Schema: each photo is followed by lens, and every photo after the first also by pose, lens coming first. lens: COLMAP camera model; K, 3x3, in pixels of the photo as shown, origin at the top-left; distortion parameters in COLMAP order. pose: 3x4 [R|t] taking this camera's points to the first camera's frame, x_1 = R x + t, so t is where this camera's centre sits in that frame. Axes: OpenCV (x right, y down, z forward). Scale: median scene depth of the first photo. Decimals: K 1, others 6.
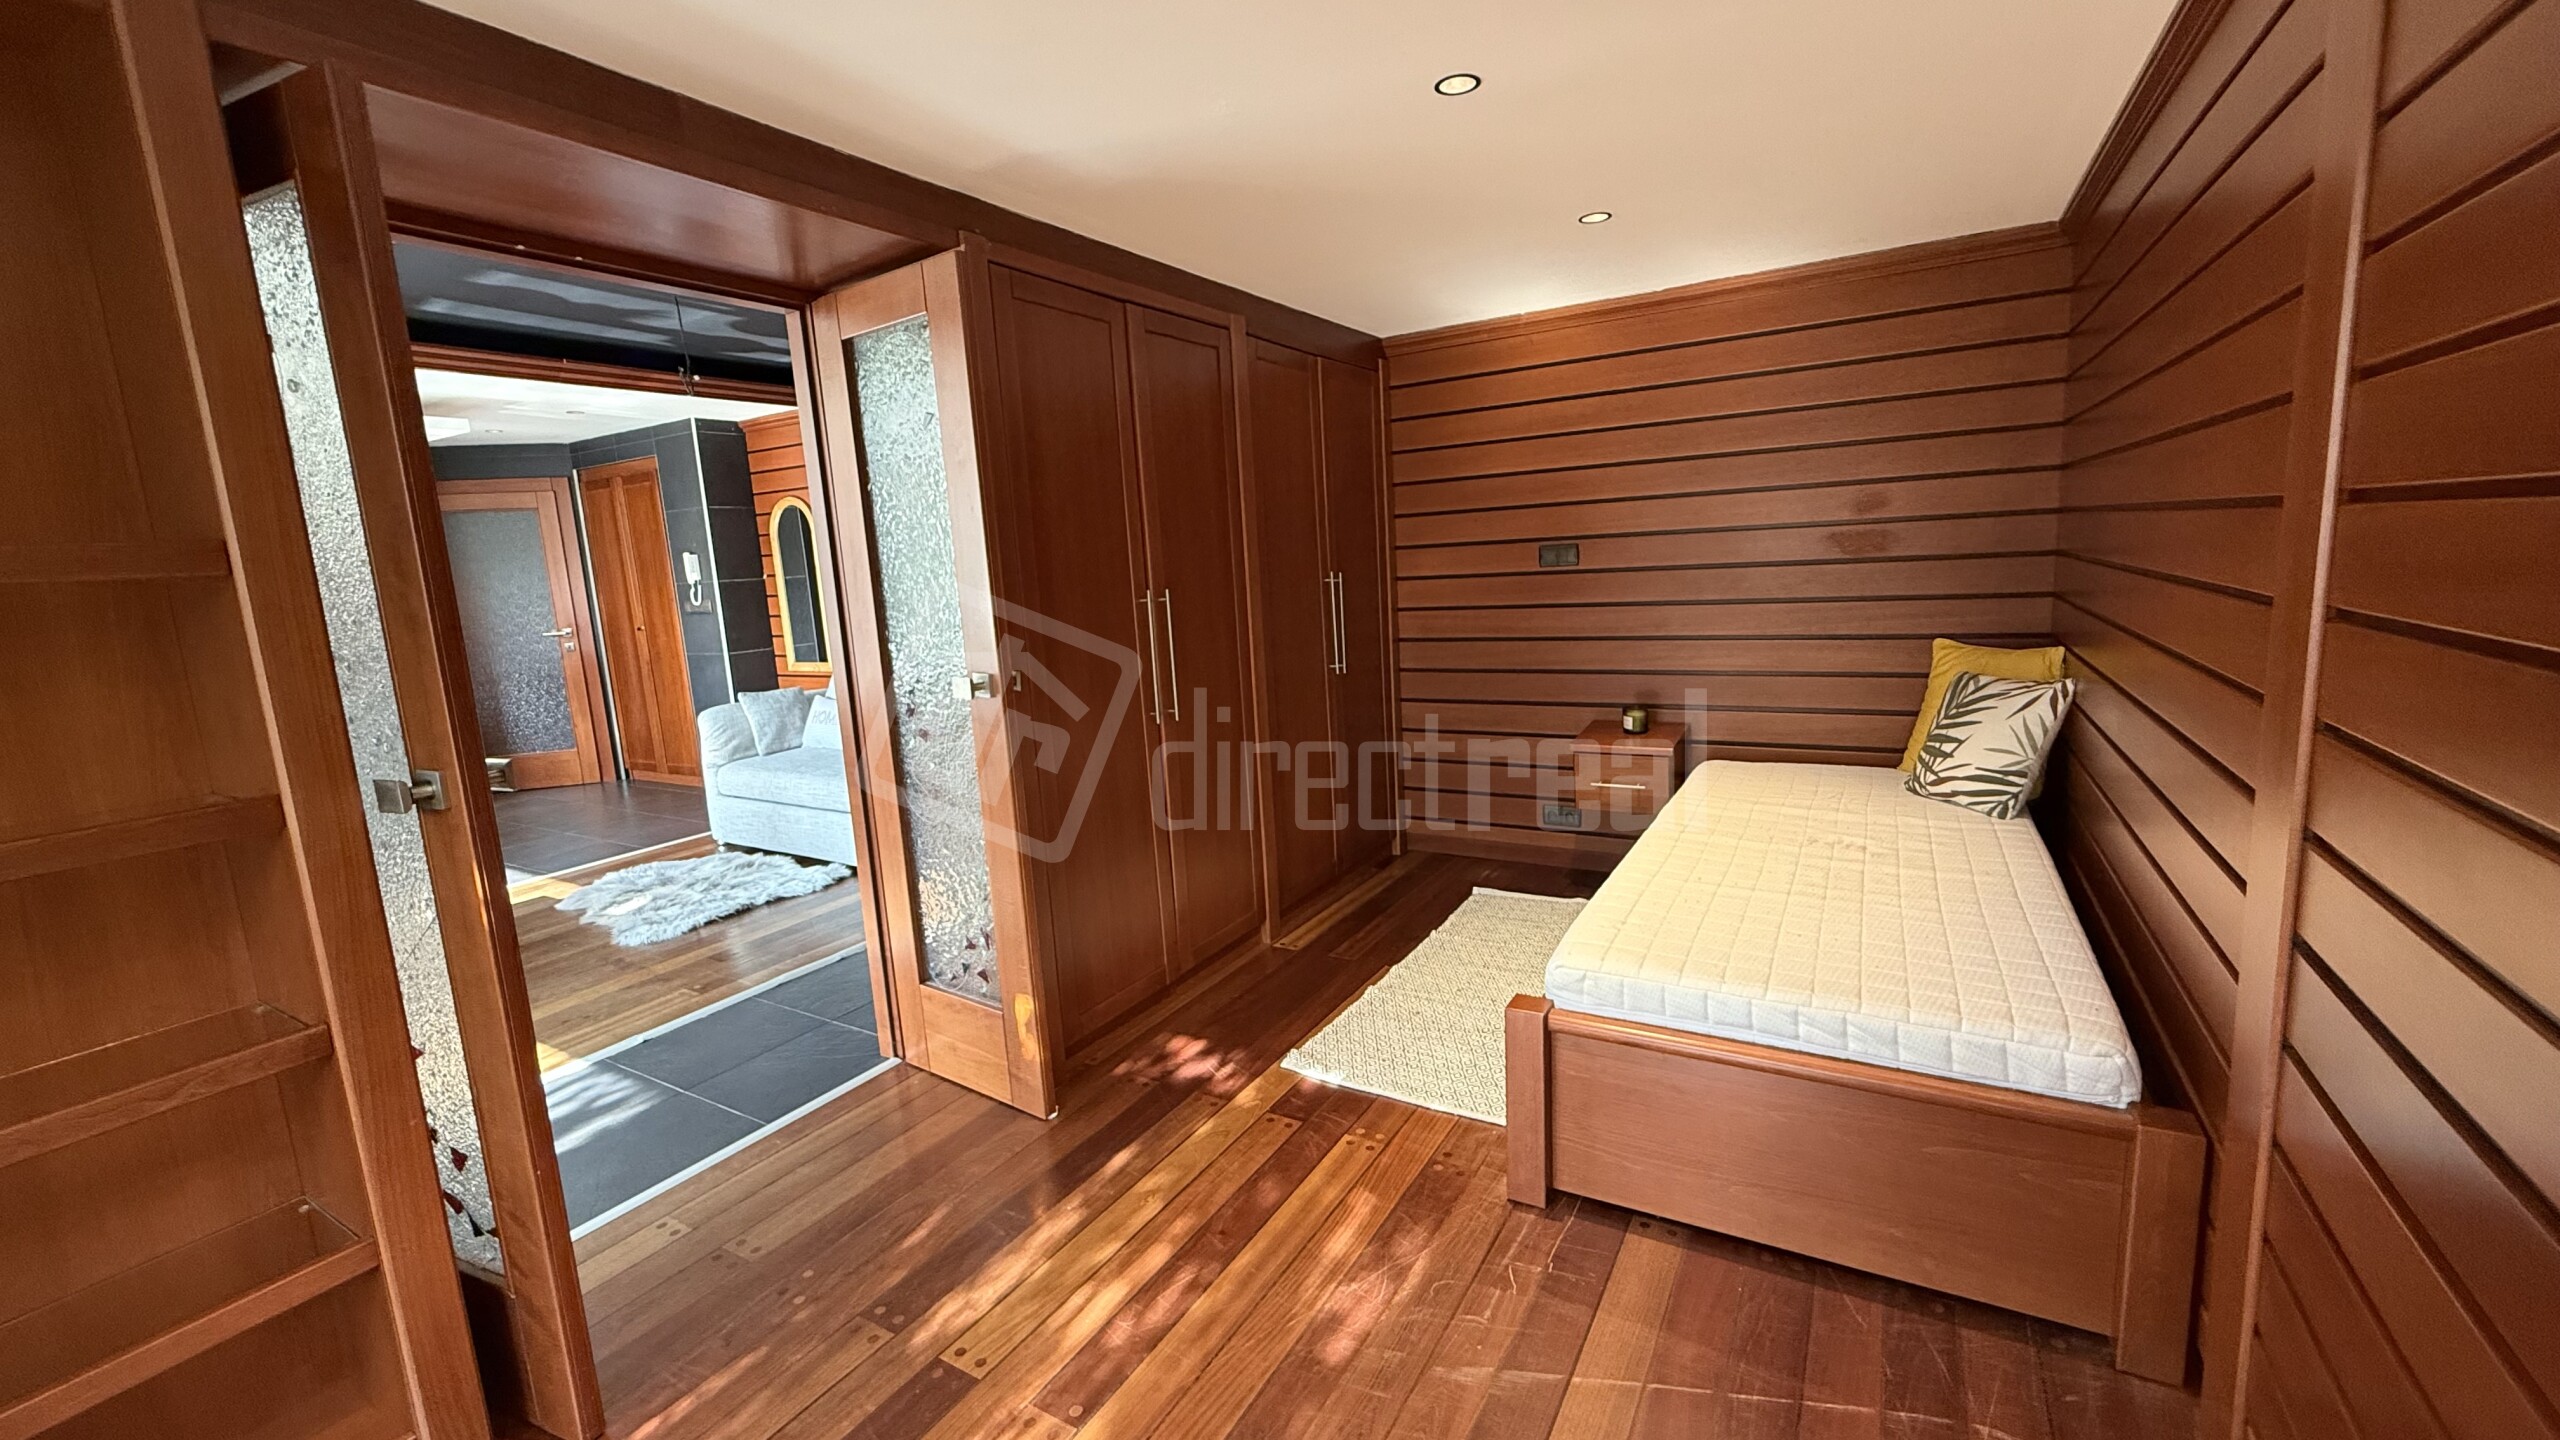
lens RADIAL K [[1023.1, 0, 1269.4], [0, 1023.1, 715.1], [0, 0, 1]] dist [0.001436, -0.000381]
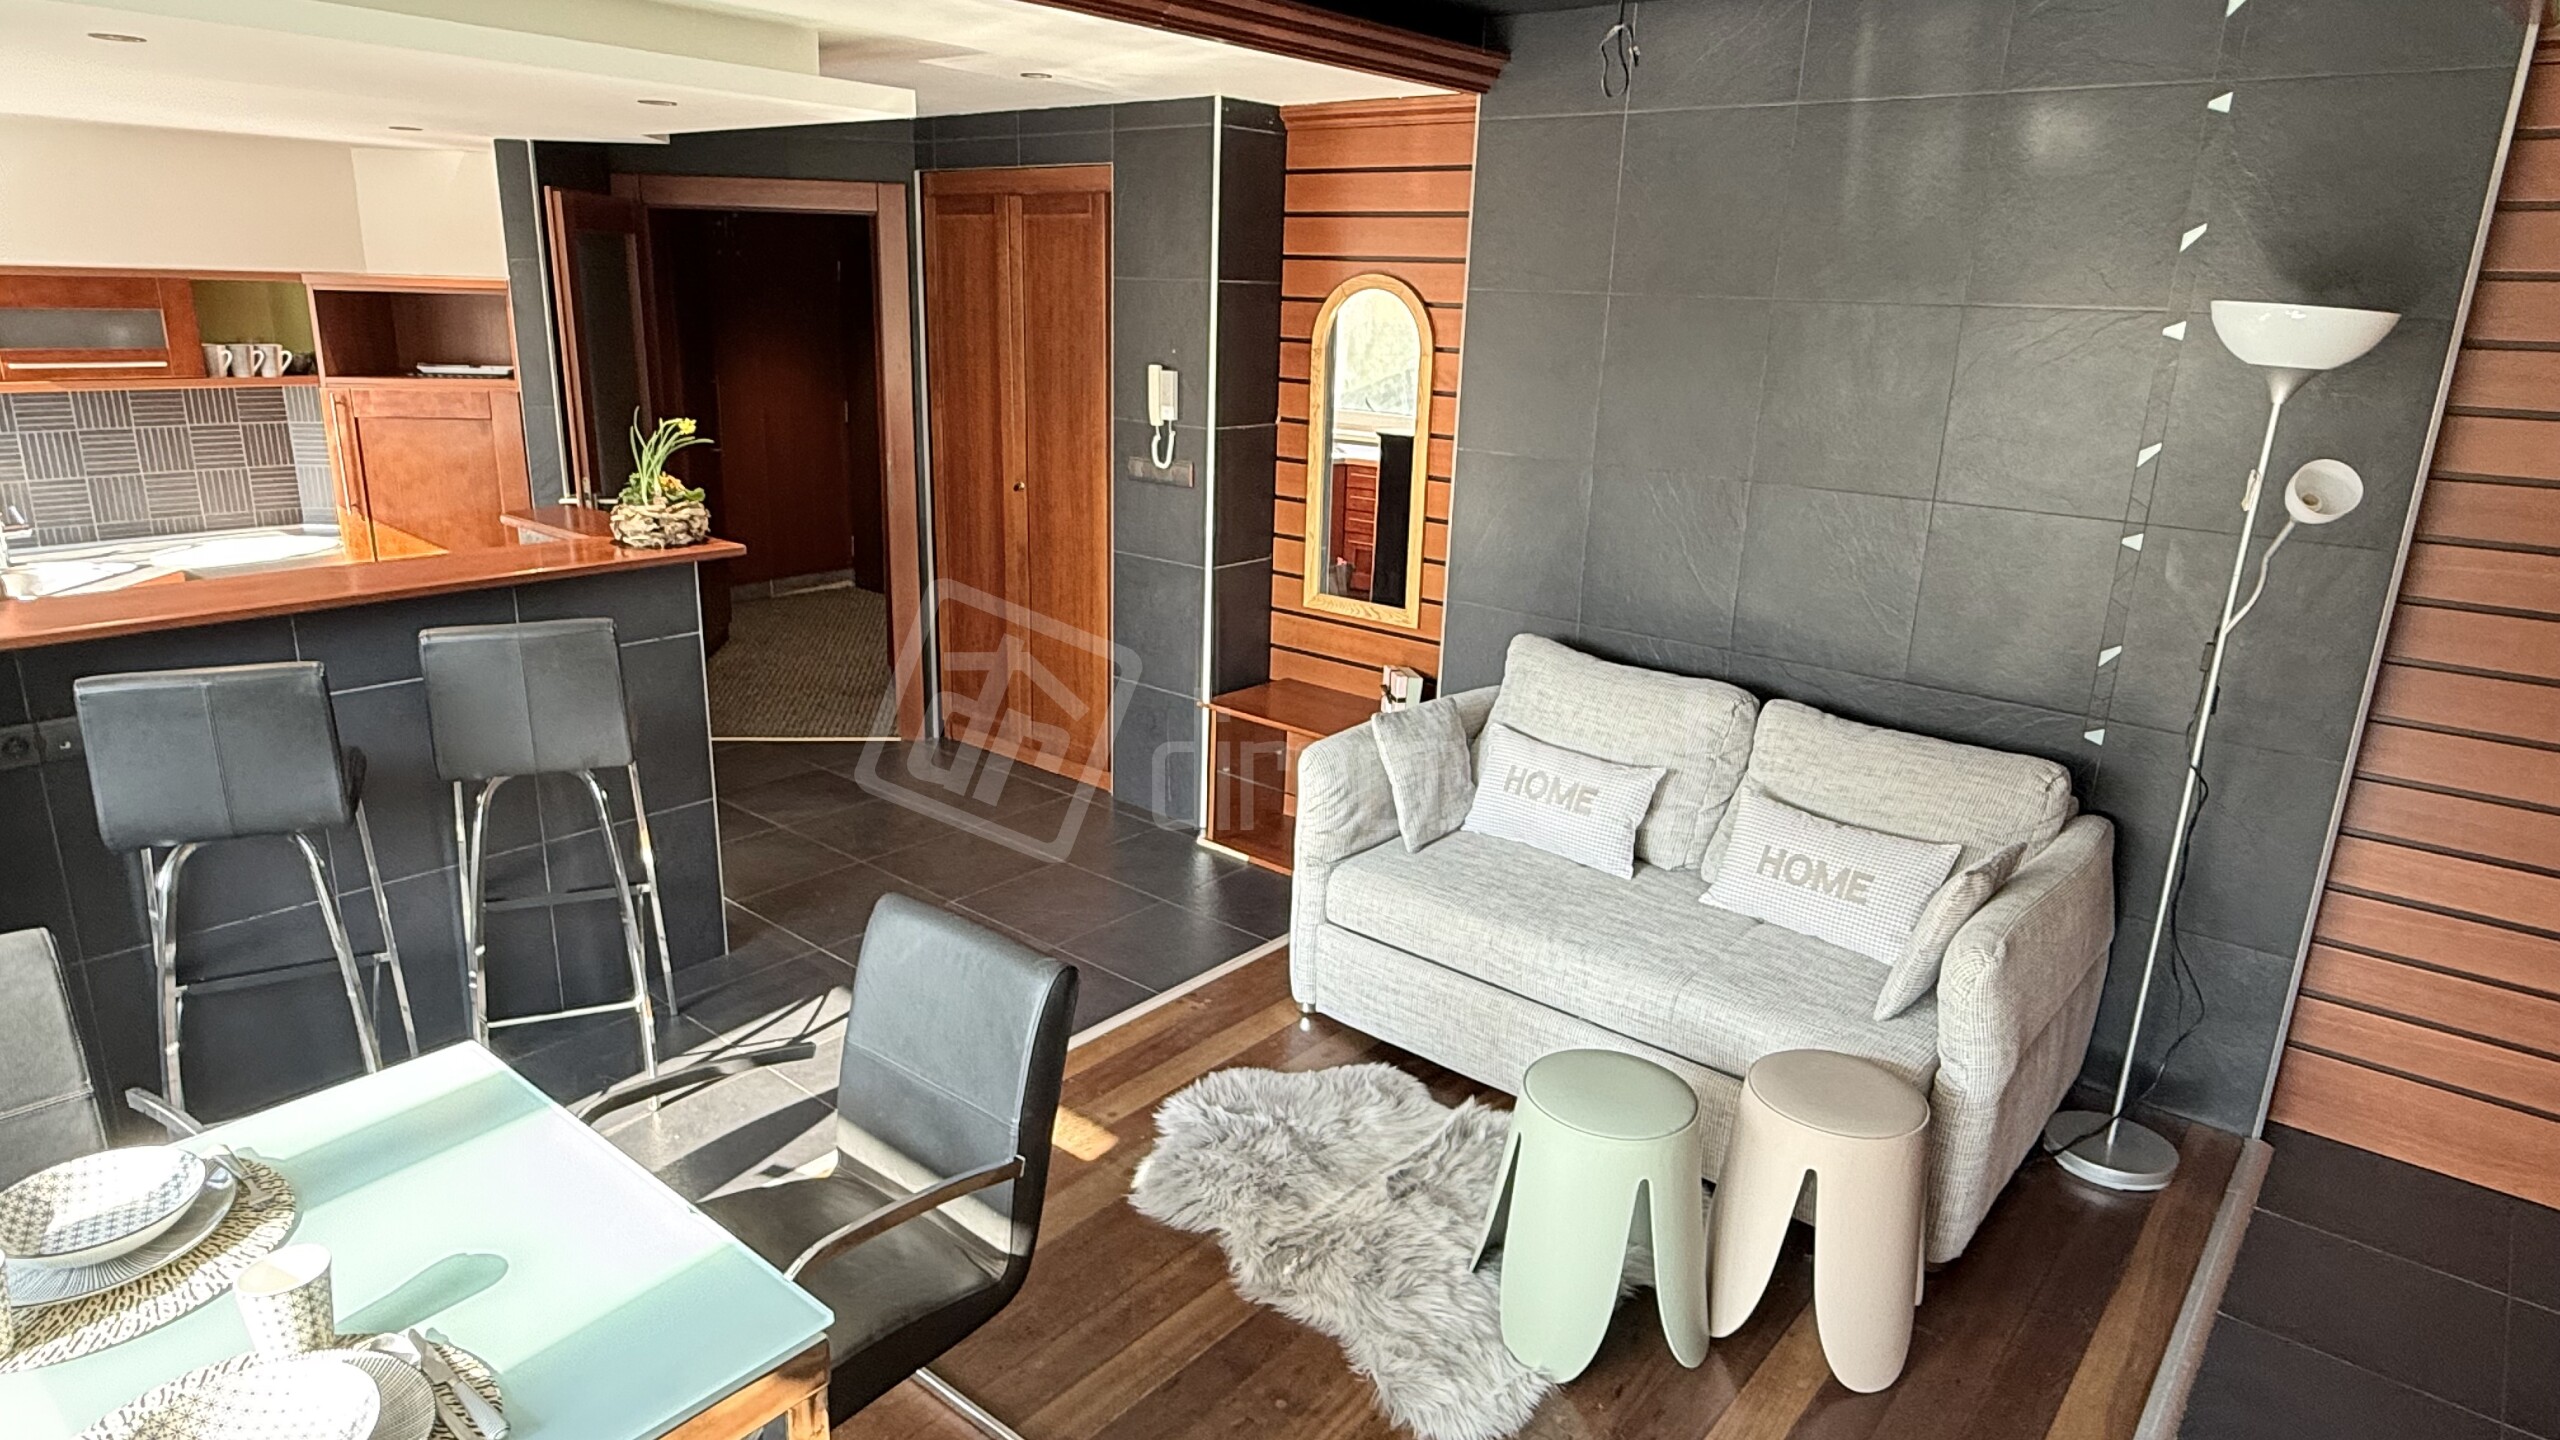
lens RADIAL K [[1492.9, 0, 1268.7], [0, 1492.9, 730.3], [0, 0, 1]] dist [-0.000920, 0.000992]
pose [[0.984120, 0.126659, -0.124358, -0.916675], [-0.108353, 0.983581, 0.144318, -0.213586], [0.140595, -0.128552, 0.981686, 0.570421]]
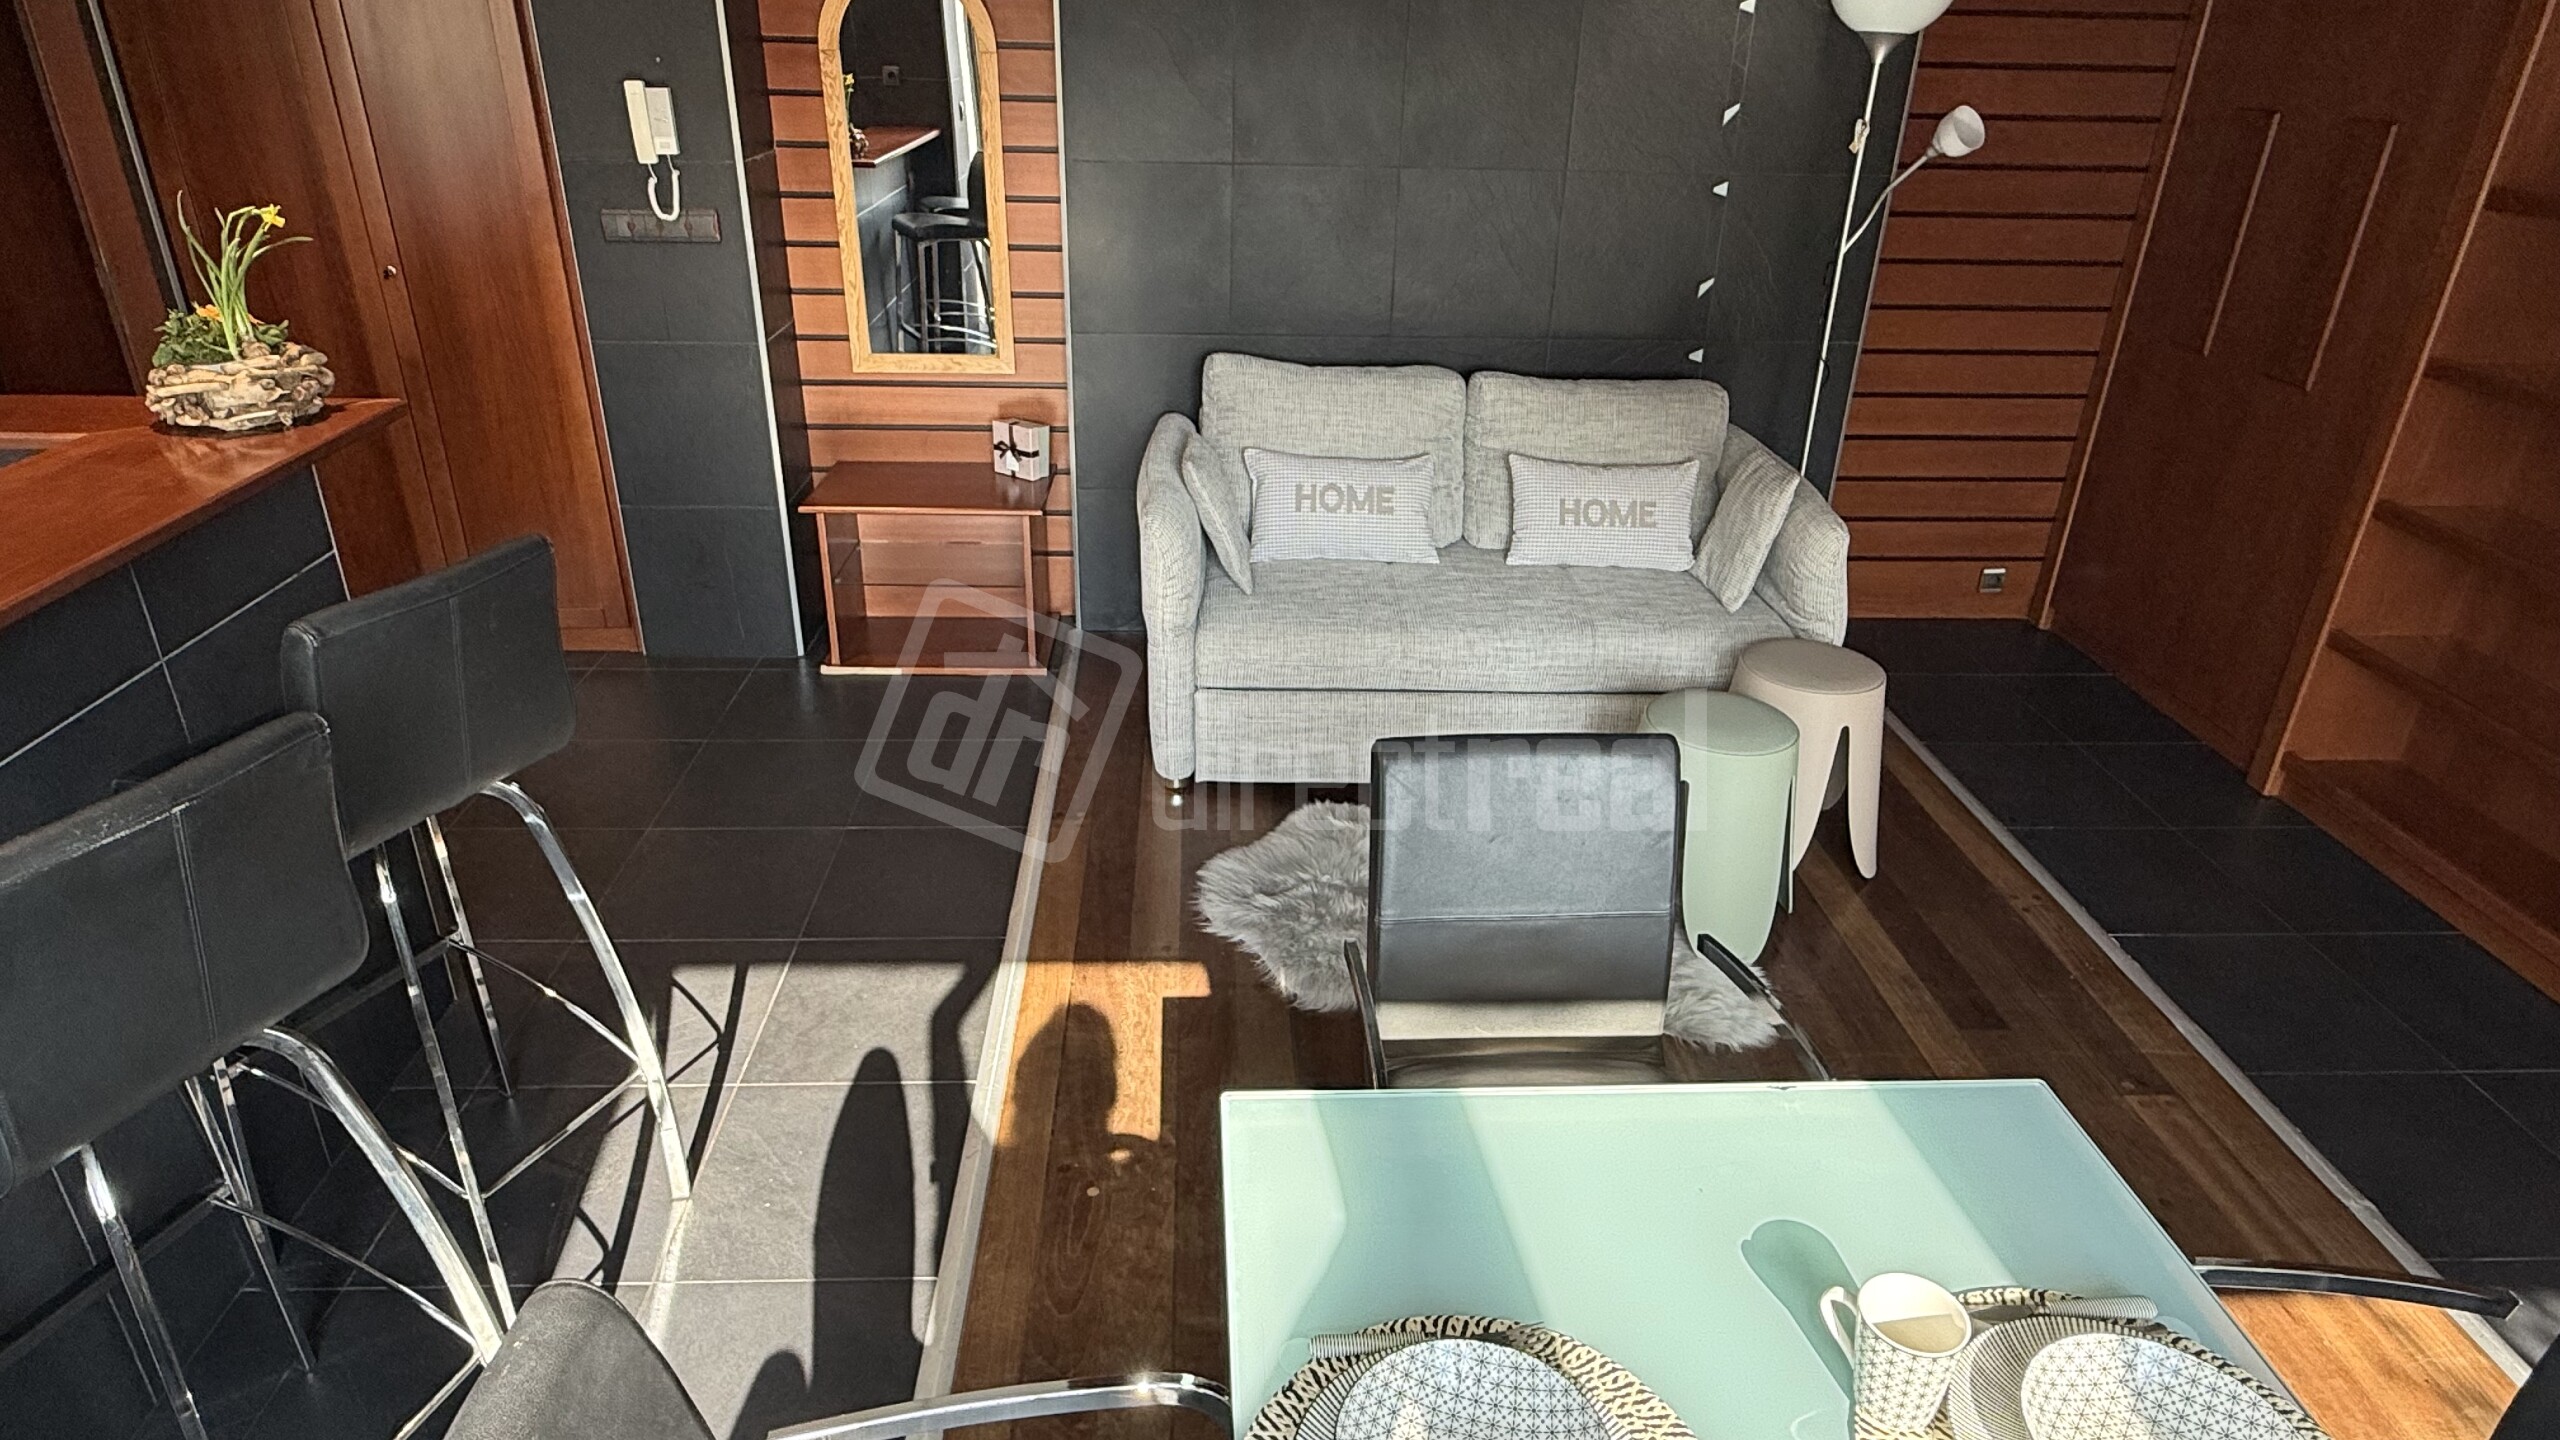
lens RADIAL K [[1492.9, 0, 1268.7], [0, 1492.9, 730.3], [0, 0, 1]] dist [-0.000920, 0.000992]
pose [[0.826877, -0.179684, 0.532905, -1.656492], [0.019727, 0.956269, 0.291824, -0.192327], [-0.562036, -0.230790, 0.794261, 0.823198]]
